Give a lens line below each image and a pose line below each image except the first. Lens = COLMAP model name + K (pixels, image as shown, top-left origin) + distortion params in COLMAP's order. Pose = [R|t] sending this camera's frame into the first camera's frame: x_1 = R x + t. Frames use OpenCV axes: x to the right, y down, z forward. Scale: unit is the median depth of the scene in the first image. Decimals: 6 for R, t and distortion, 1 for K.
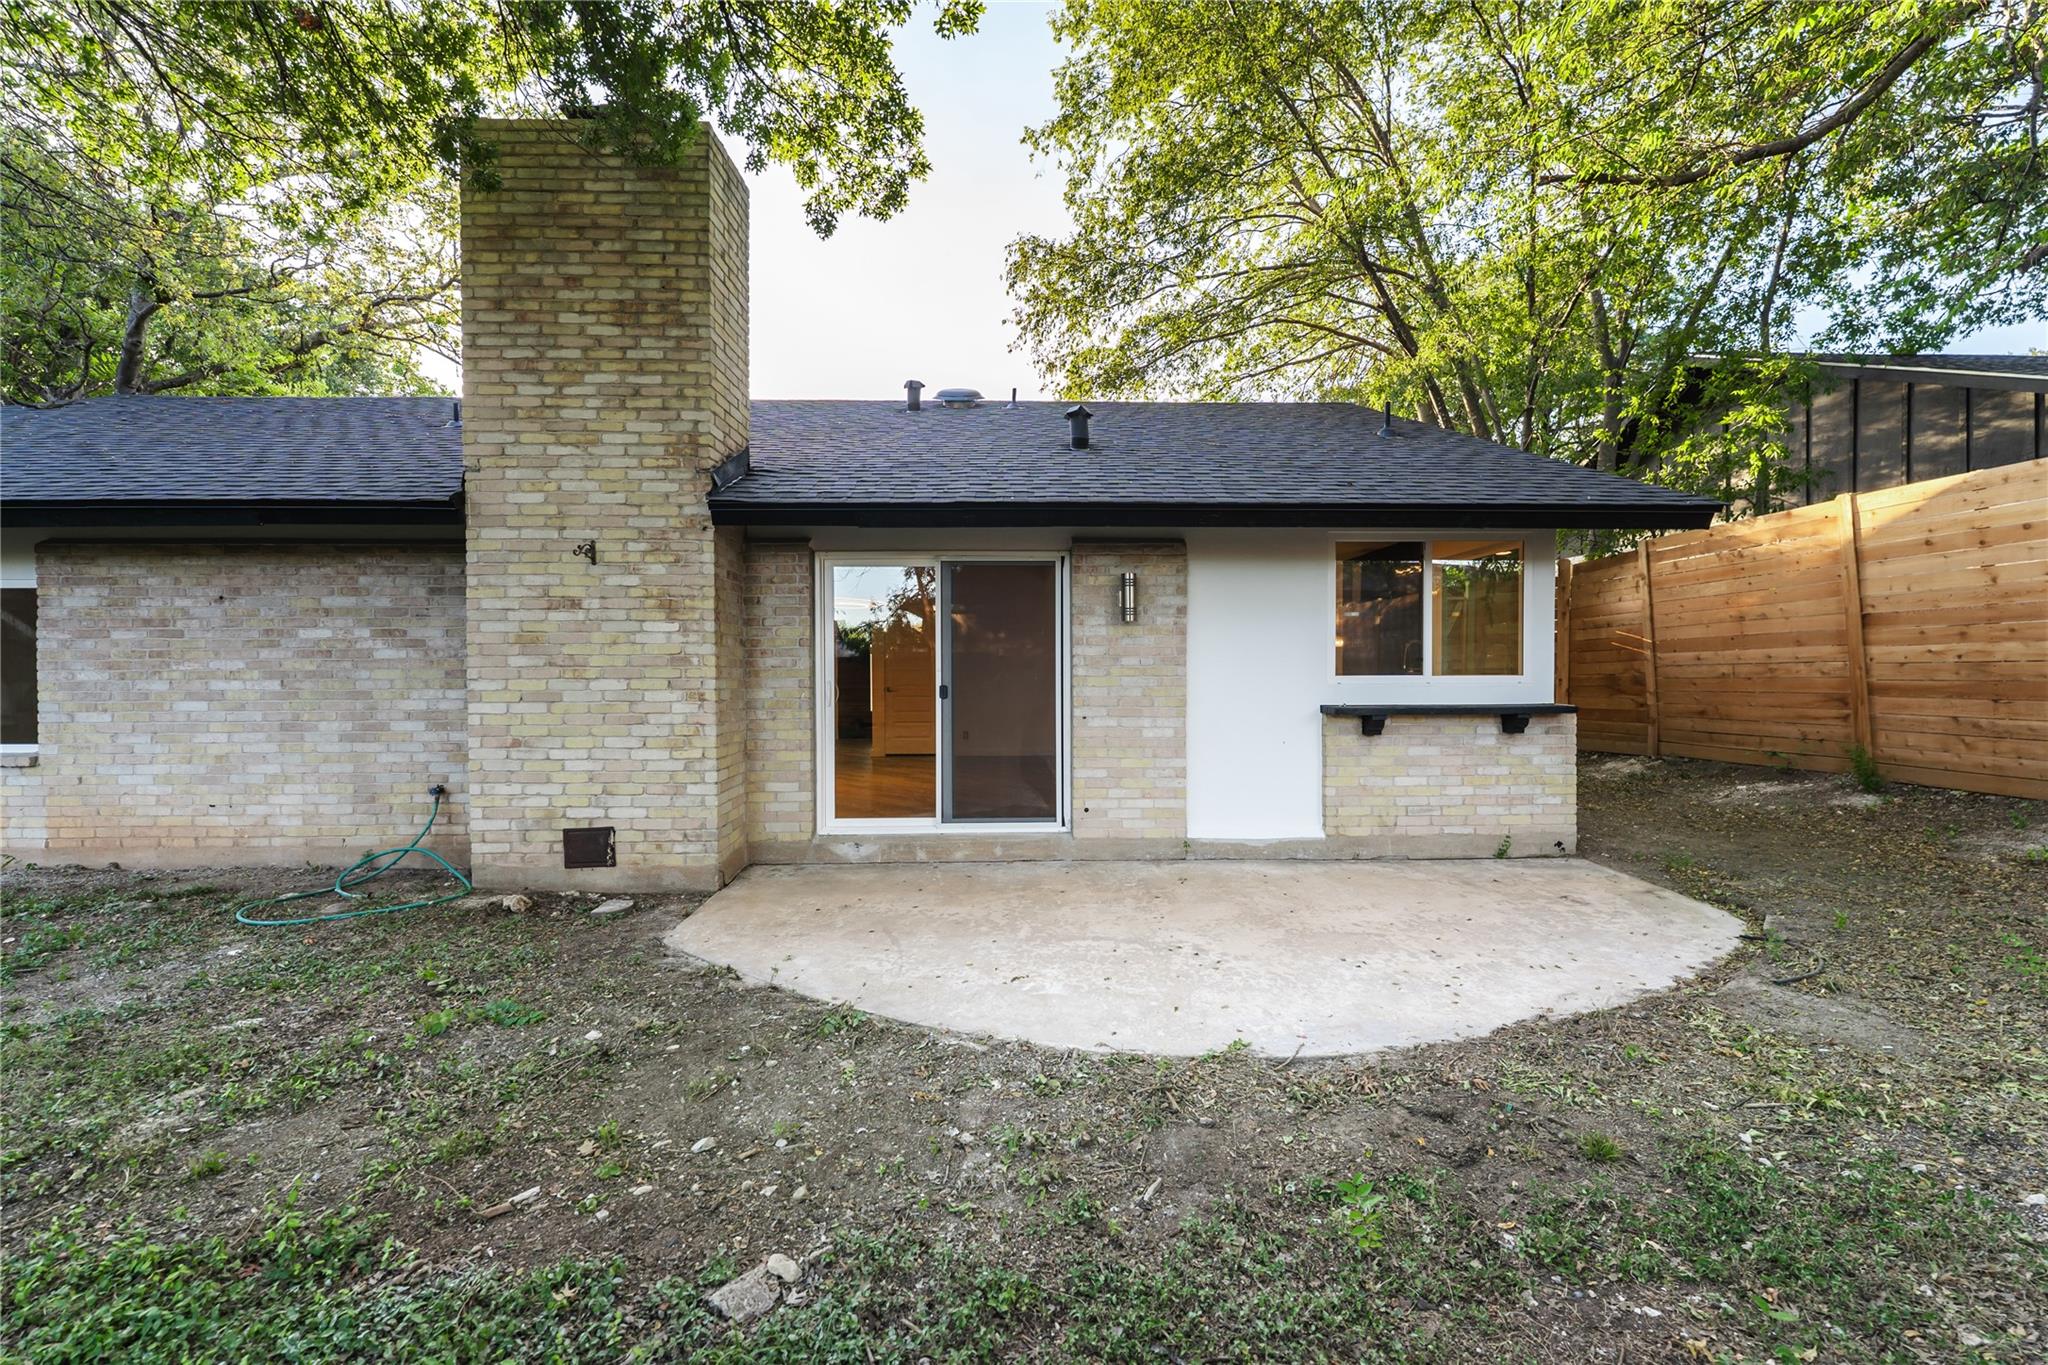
lens RADIAL K [[869.7, 0, 1025.2], [0, 869.7, 684.4], [0, 0, 1]] dist [0.000200, 0.000116]
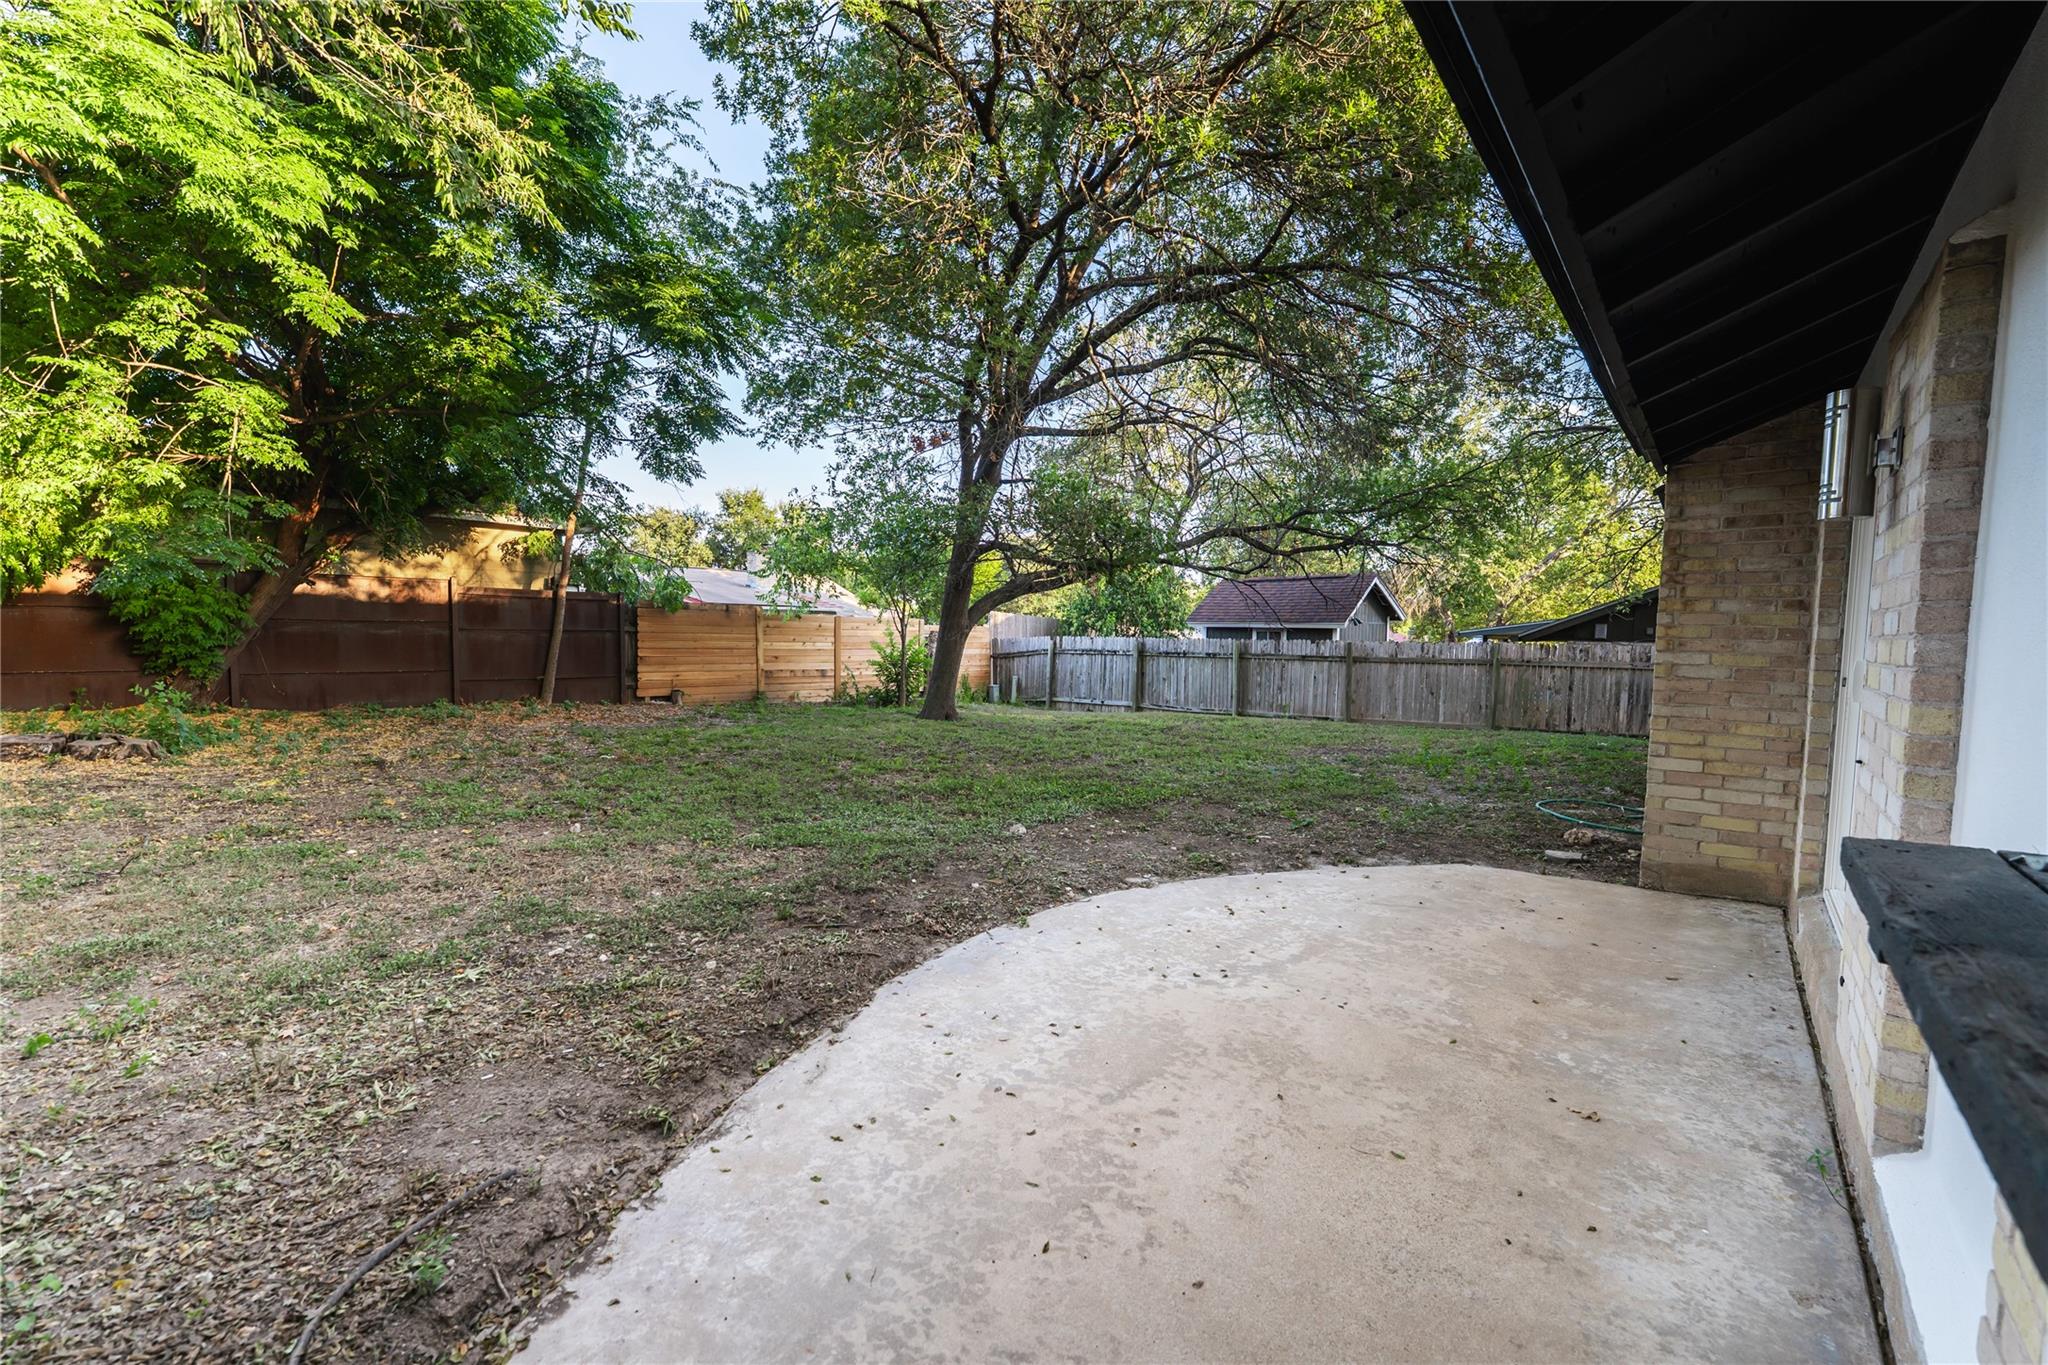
lens RADIAL K [[842.1, 0, 1020.2], [0, 842.1, 691.1], [0, 0, 1]] dist [-0.001126, -0.000575]
pose [[-0.664887, 0.046007, -0.745526, 0.642647], [-0.021975, 0.996465, 0.081090, -0.018982], [0.746621, 0.070298, -0.661525, 0.988515]]
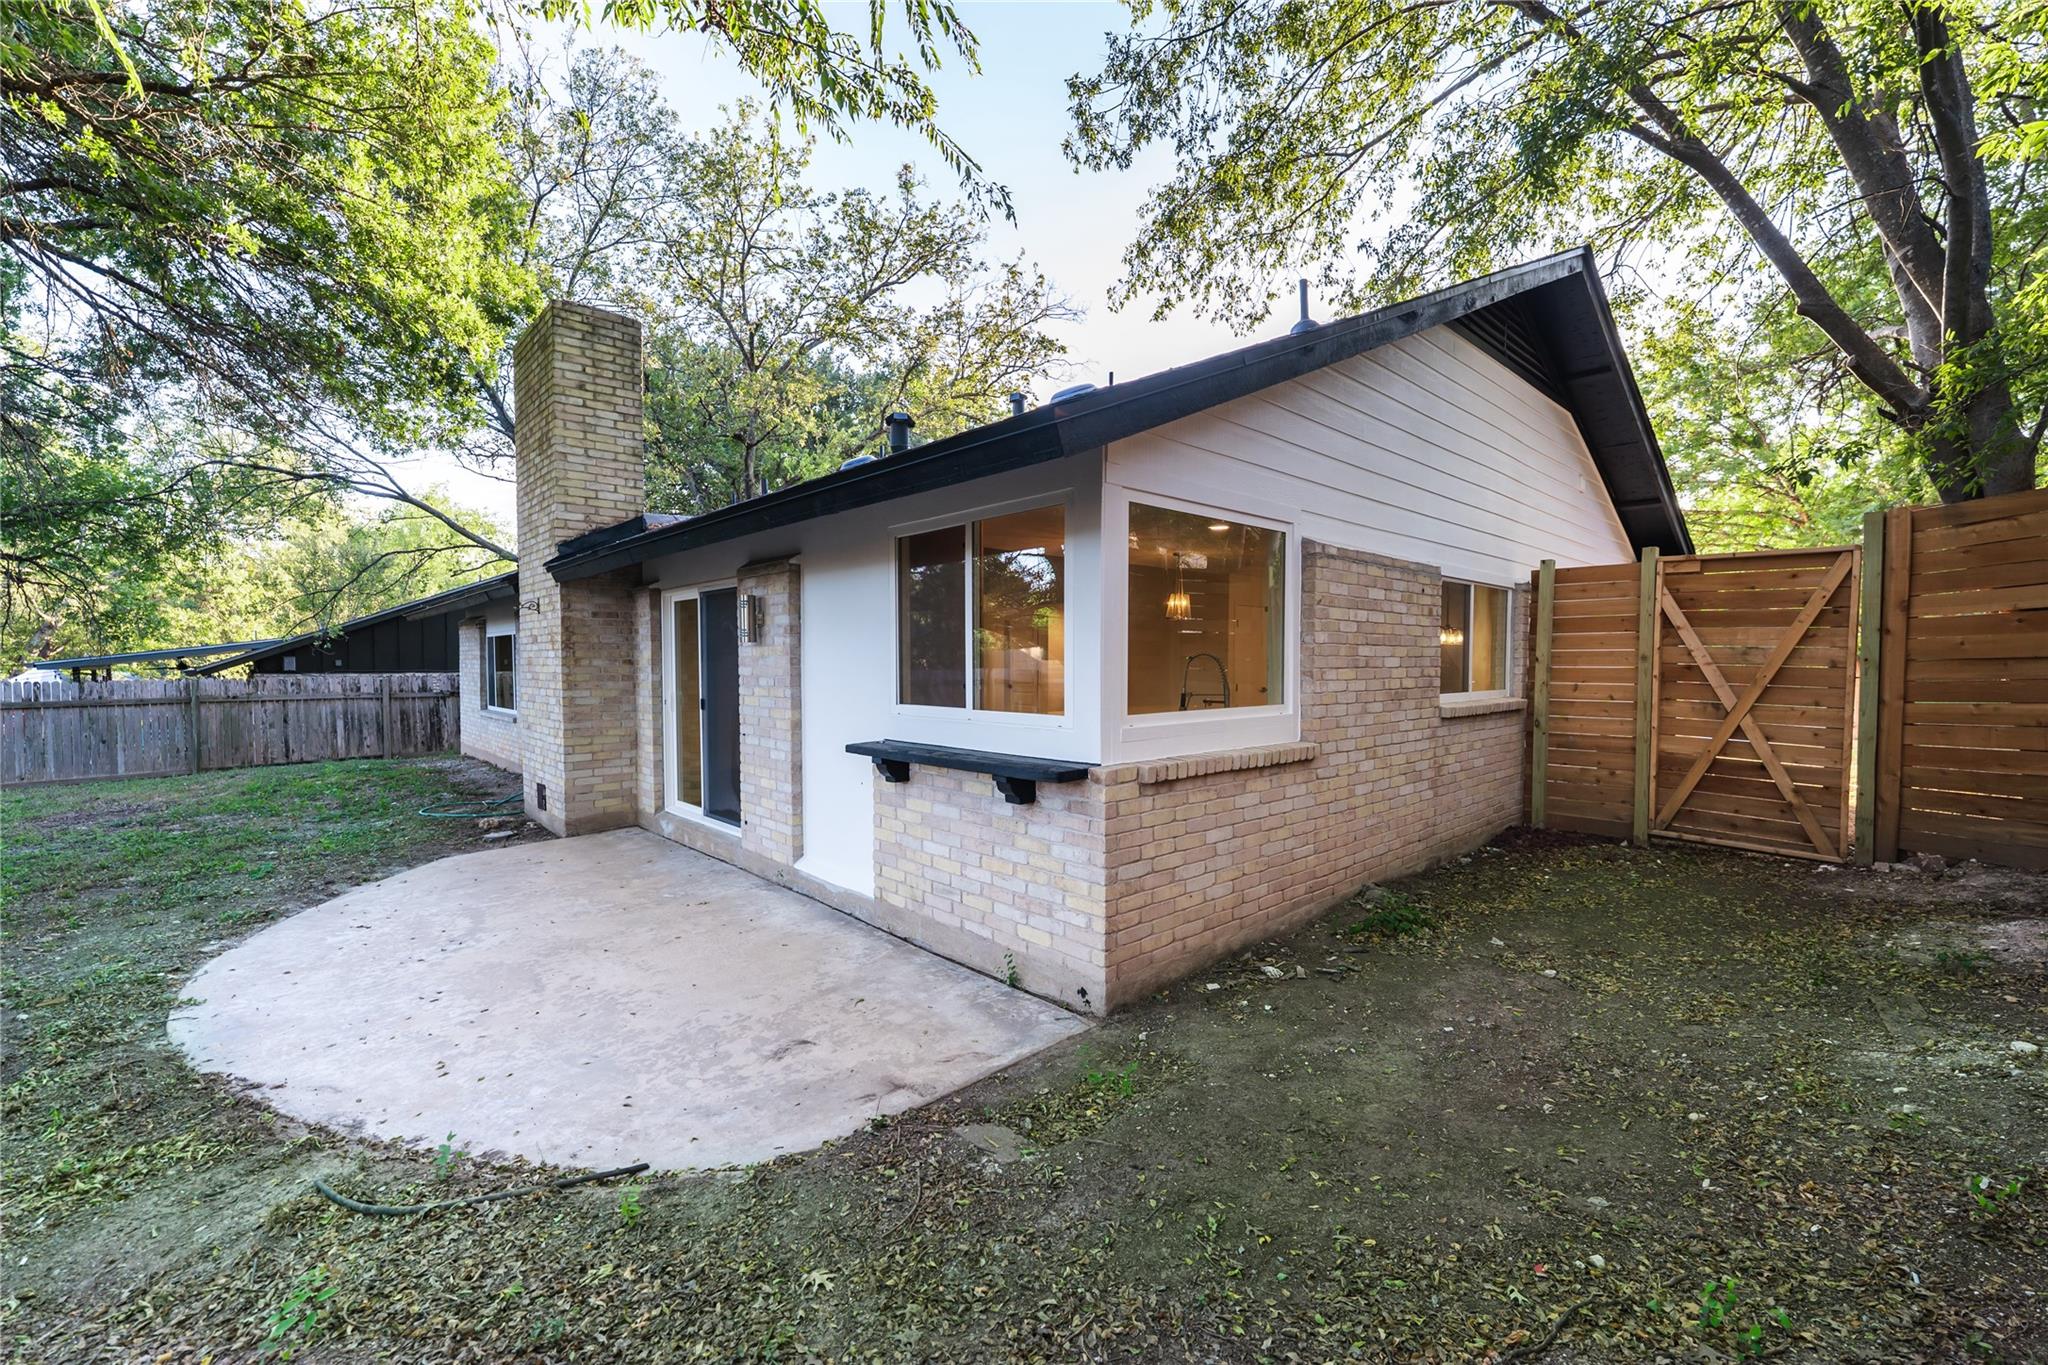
lens RADIAL K [[832.5, 0, 1034.0], [0, 832.5, 692.9], [0, 0, 1]] dist [-0.001880, -0.000350]
pose [[0.663566, 0.030972, -0.747476, 1.071396], [-0.009938, 0.999419, 0.032589, -0.049159], [0.748051, -0.014196, 0.663489, 0.612984]]
